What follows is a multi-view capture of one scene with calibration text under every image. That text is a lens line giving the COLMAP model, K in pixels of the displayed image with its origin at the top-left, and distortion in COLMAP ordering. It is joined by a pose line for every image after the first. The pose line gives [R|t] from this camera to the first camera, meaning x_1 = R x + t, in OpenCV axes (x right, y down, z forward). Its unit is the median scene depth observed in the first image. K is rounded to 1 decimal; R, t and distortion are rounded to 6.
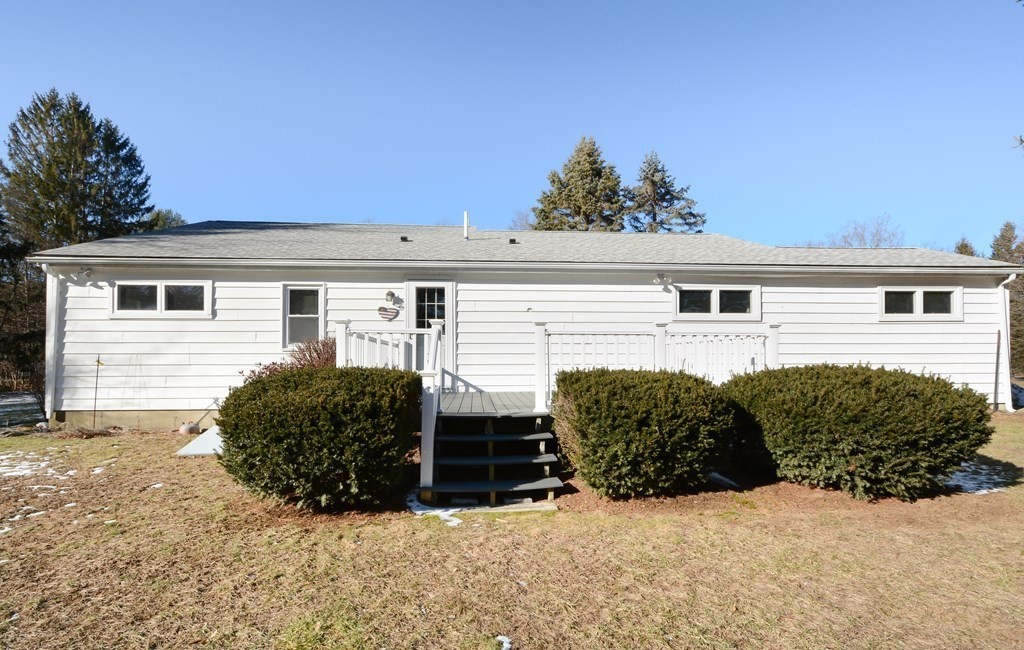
lens RADIAL K [[459.2, 0, 511.5], [0, 459.2, 339.7], [0, 0, 1]] dist [0.001483, -0.000430]
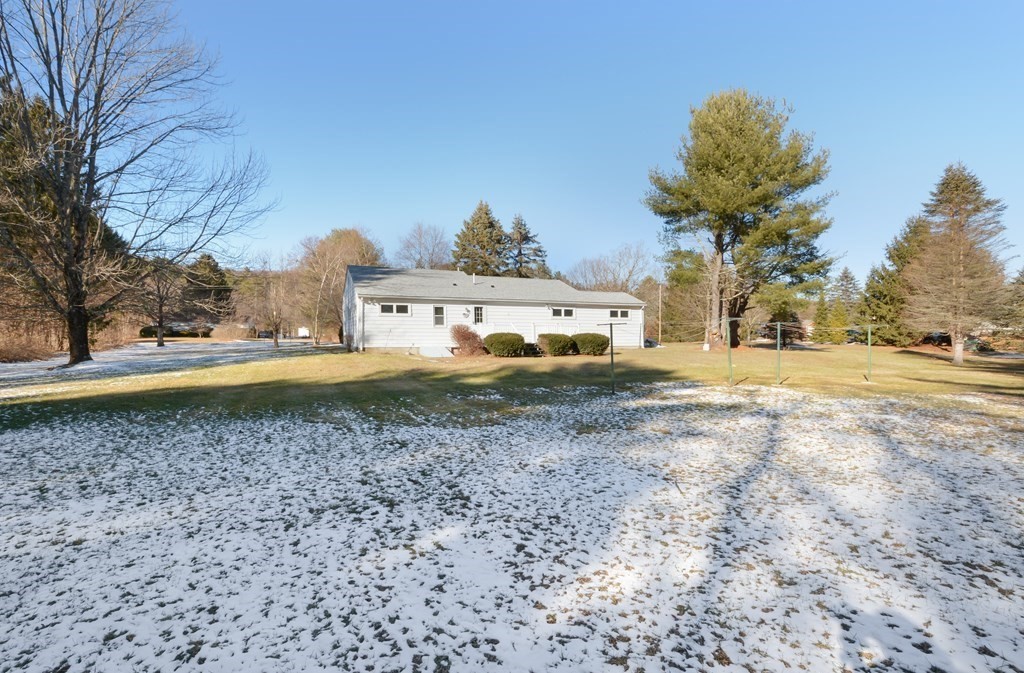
lens RADIAL K [[501.9, 0, 512.0], [0, 501.9, 336.5], [0, 0, 1]] dist [-0.020101, 0.000059]
pose [[0.922807, 0.002806, 0.385252, -1.125121], [-0.021489, 0.998792, 0.044198, -0.064261], [-0.384662, -0.049065, 0.921753, -1.906437]]
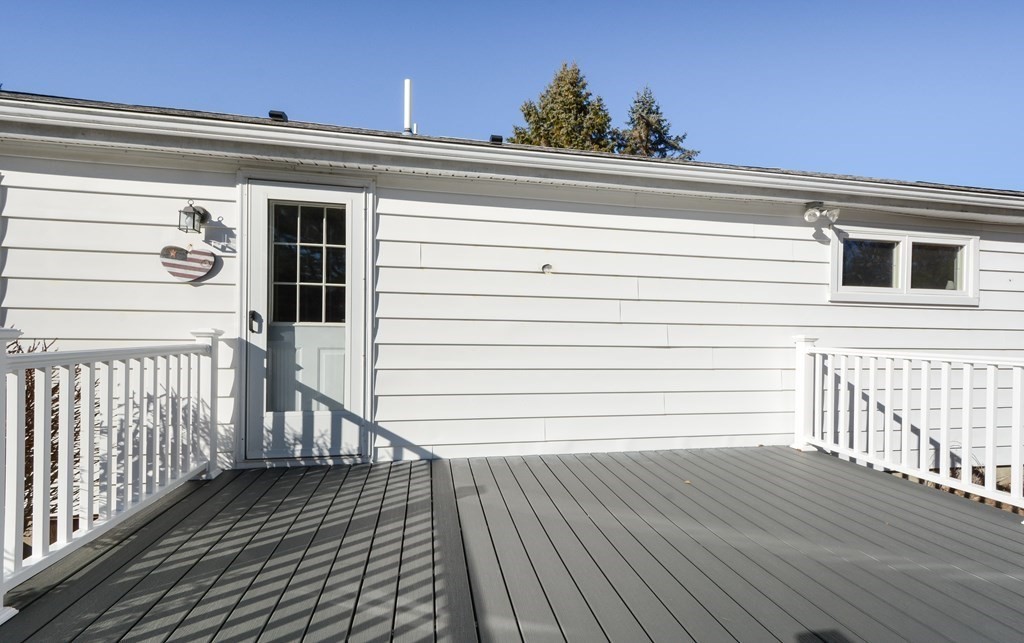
lens RADIAL K [[441.0, 0, 512.0], [0, 441.0, 321.5], [0, 0, 1]] dist [0.013602, -0.000126]
pose [[0.993303, 0.020645, 0.113675, -0.038559], [-0.024554, 0.999151, 0.033093, -0.025823], [-0.112896, -0.035663, 0.992967, 0.545150]]
